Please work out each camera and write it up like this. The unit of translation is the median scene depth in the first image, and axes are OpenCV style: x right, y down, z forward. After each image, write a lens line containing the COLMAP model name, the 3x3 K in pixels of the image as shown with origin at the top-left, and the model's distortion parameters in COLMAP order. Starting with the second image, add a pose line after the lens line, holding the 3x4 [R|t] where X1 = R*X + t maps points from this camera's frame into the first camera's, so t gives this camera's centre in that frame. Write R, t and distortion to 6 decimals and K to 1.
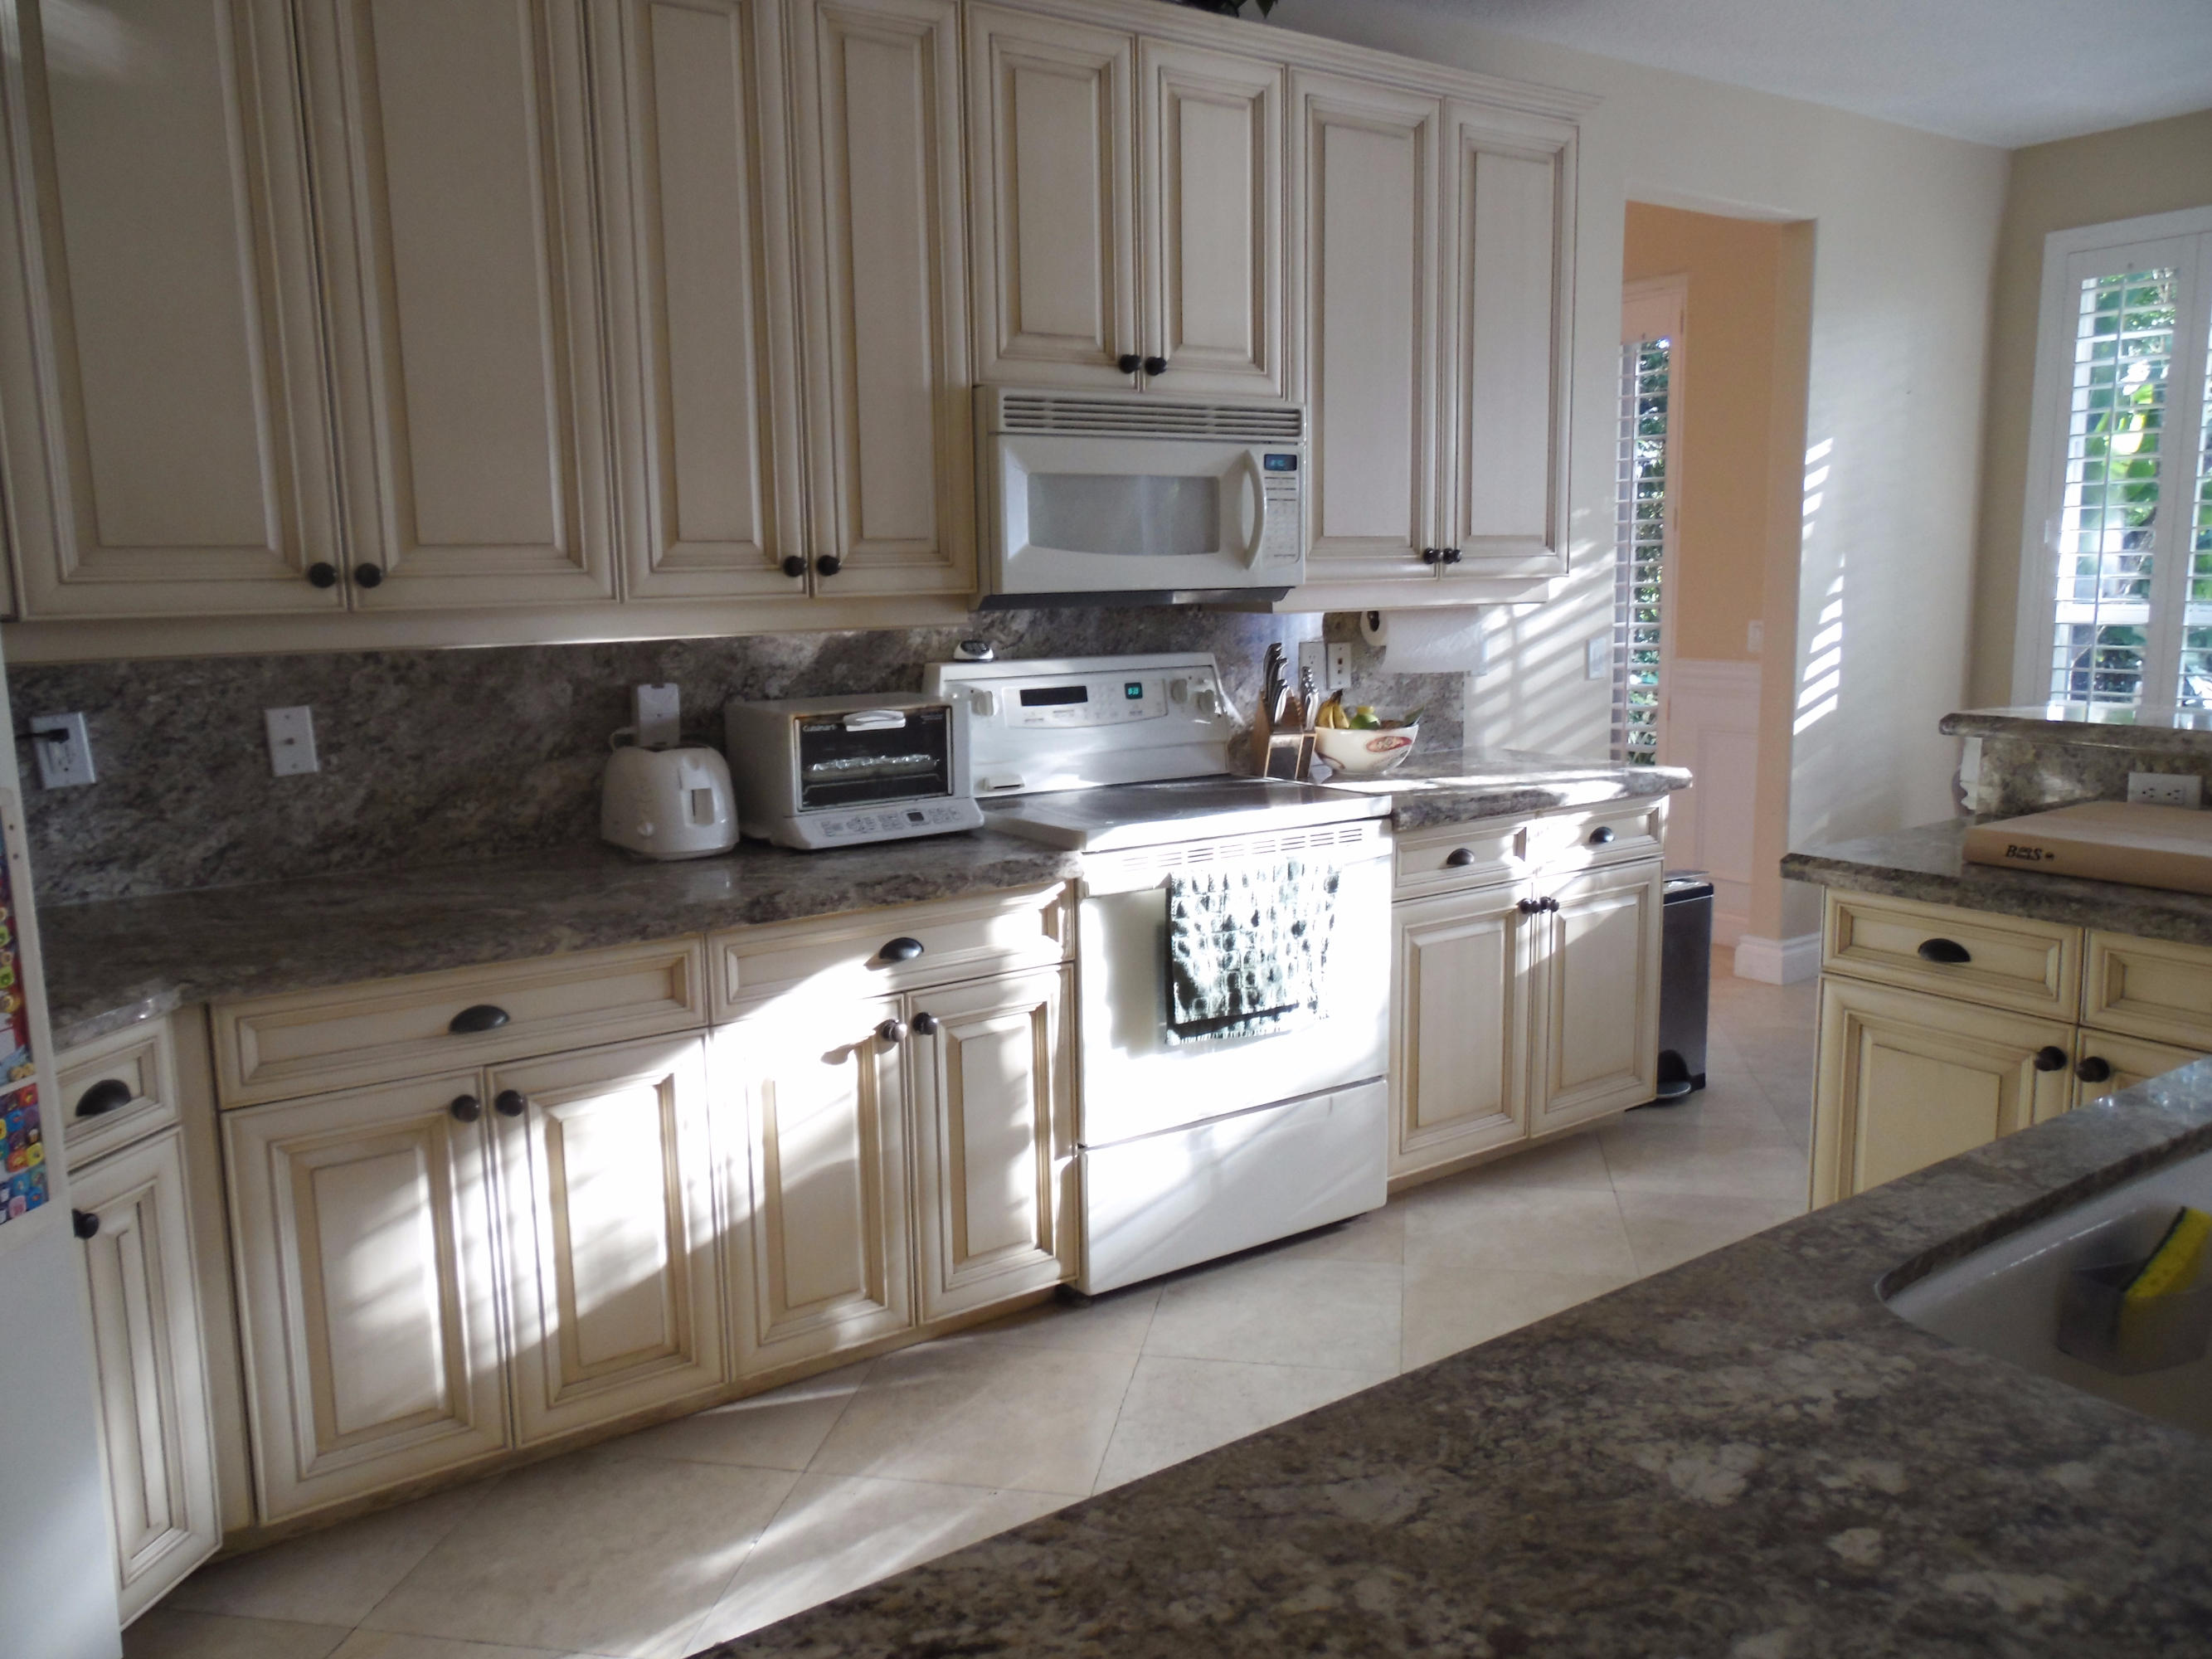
lens RADIAL K [[1645.1, 0, 1100.0], [0, 1645.1, 811.0], [0, 0, 1]] dist [-0.033077, 0.079178]
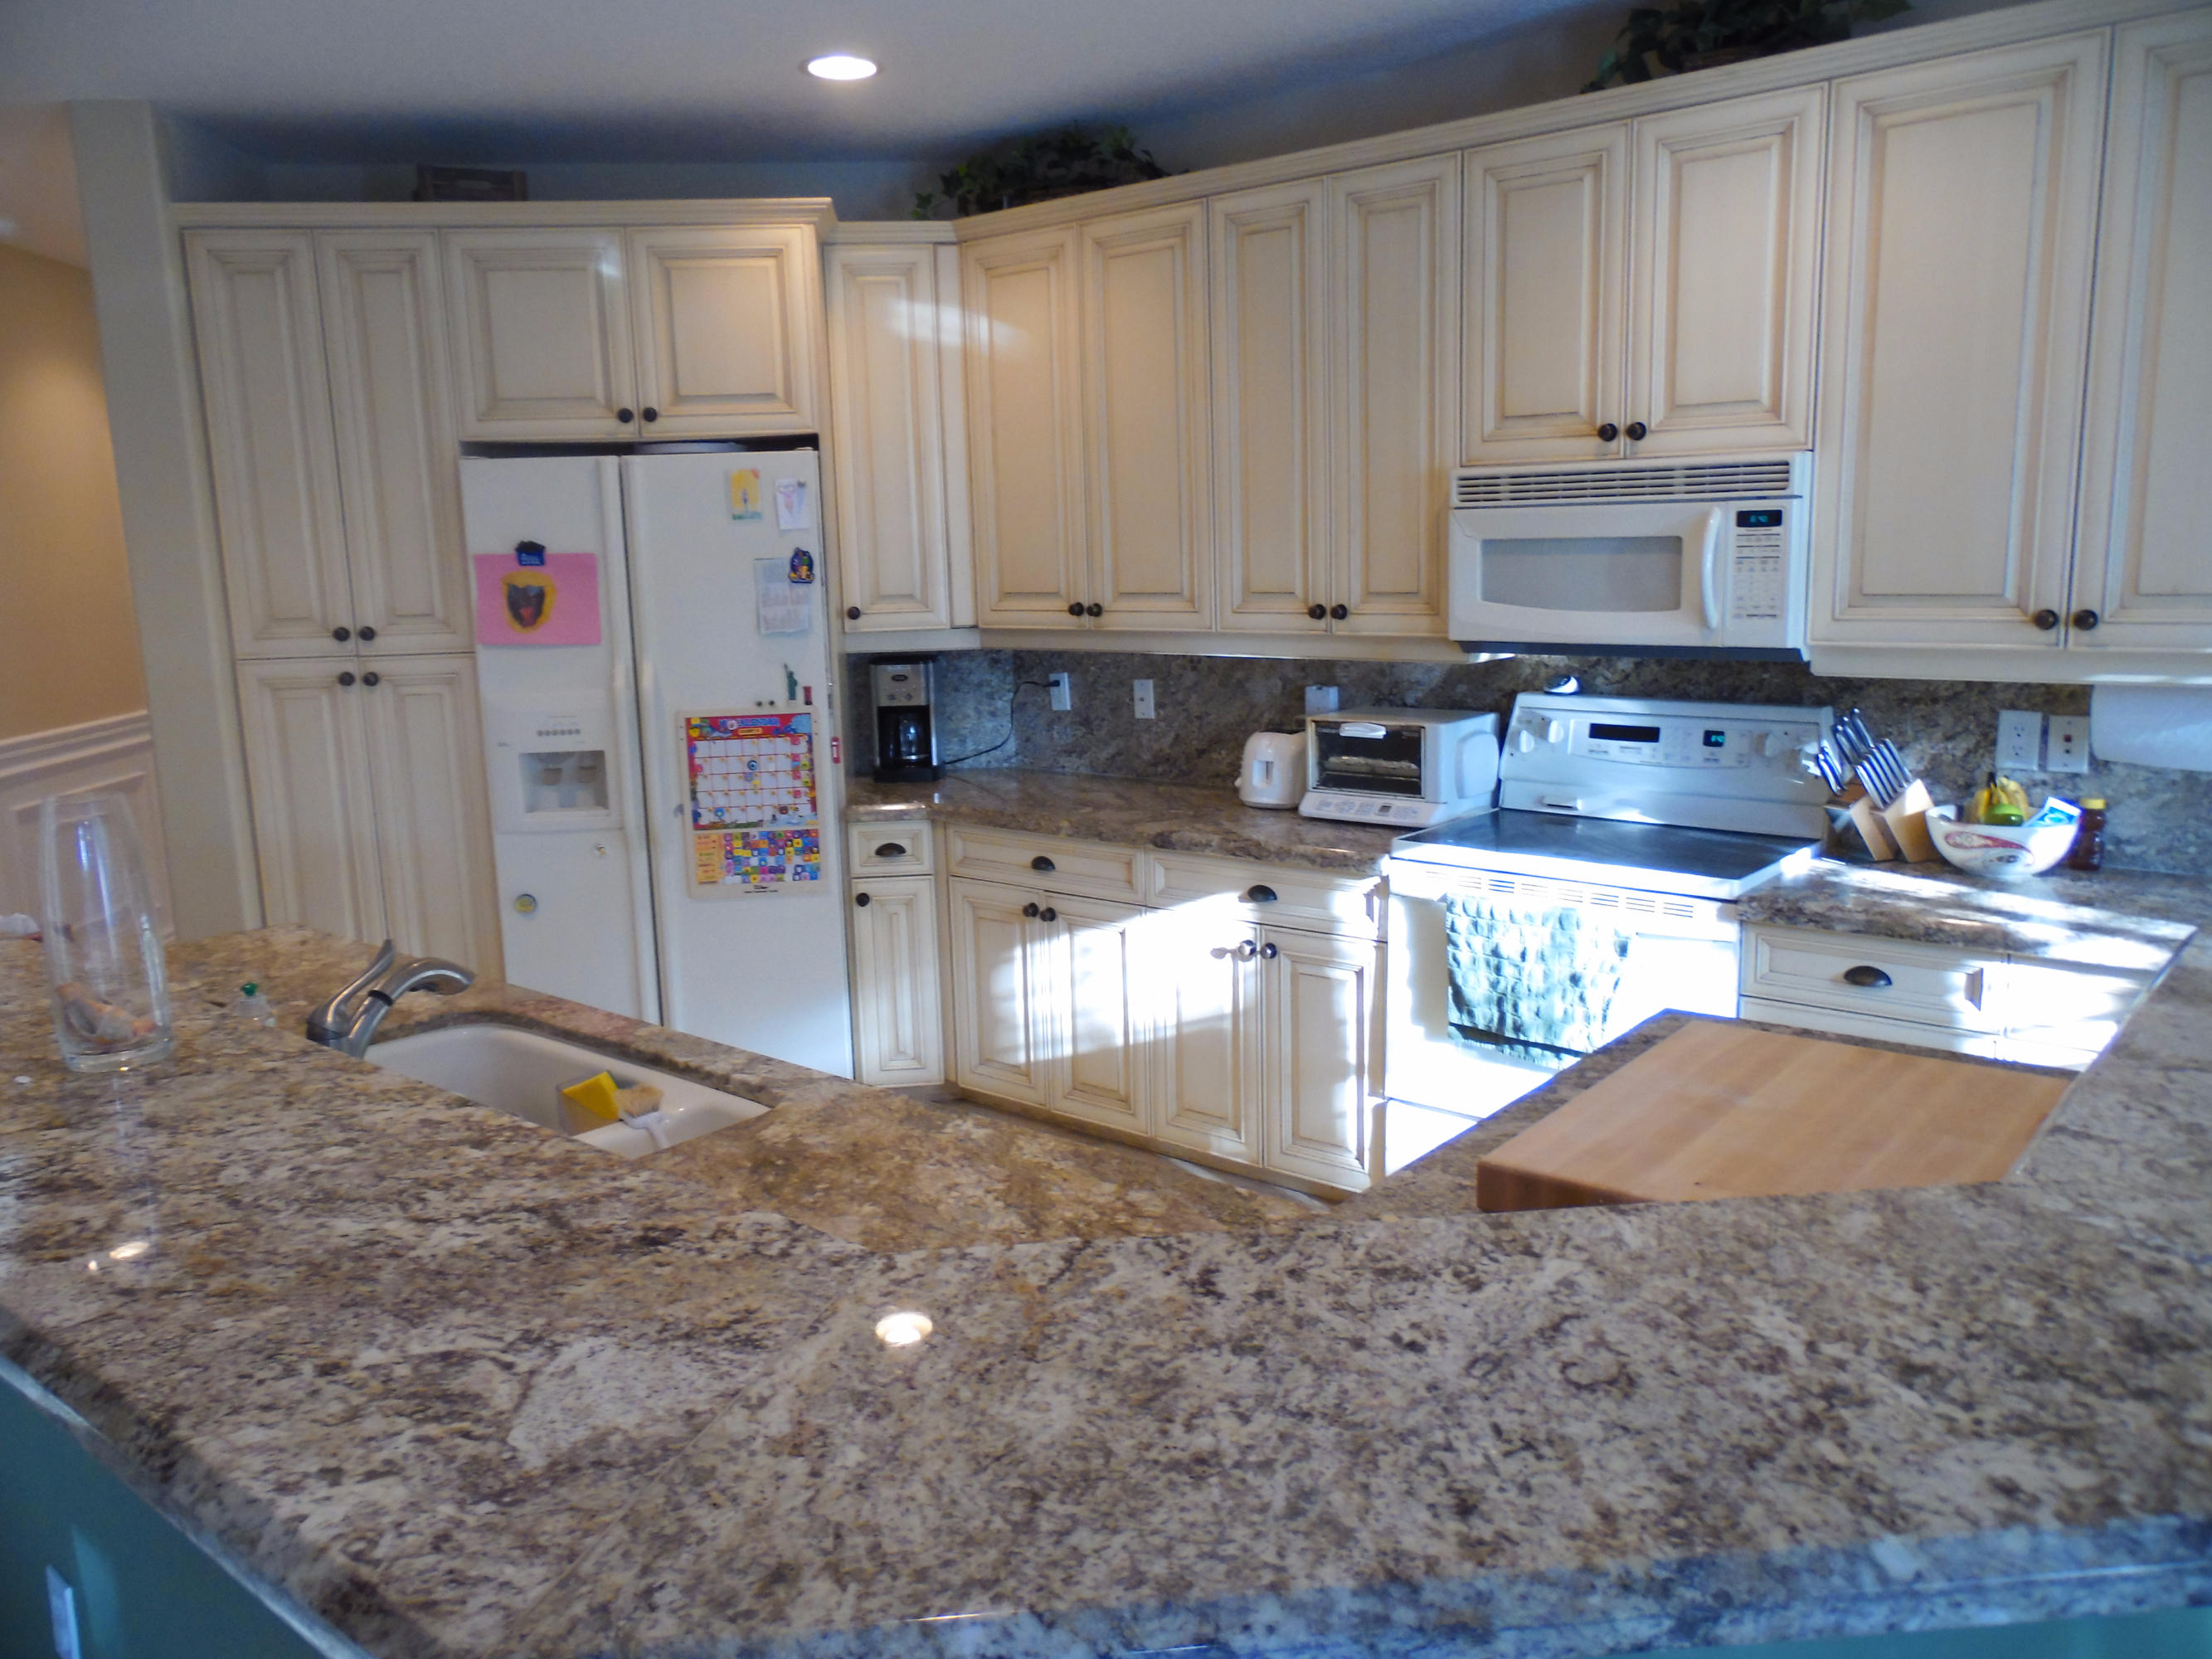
lens RADIAL K [[1645.1, 0, 1100.0], [0, 1645.1, 811.0], [0, 0, 1]] dist [-0.033077, 0.079178]
pose [[0.281232, 0.168959, -0.944649, 1.049461], [-0.121619, 0.982717, 0.139560, -0.148848], [0.951902, 0.075639, 0.296920, 0.413716]]
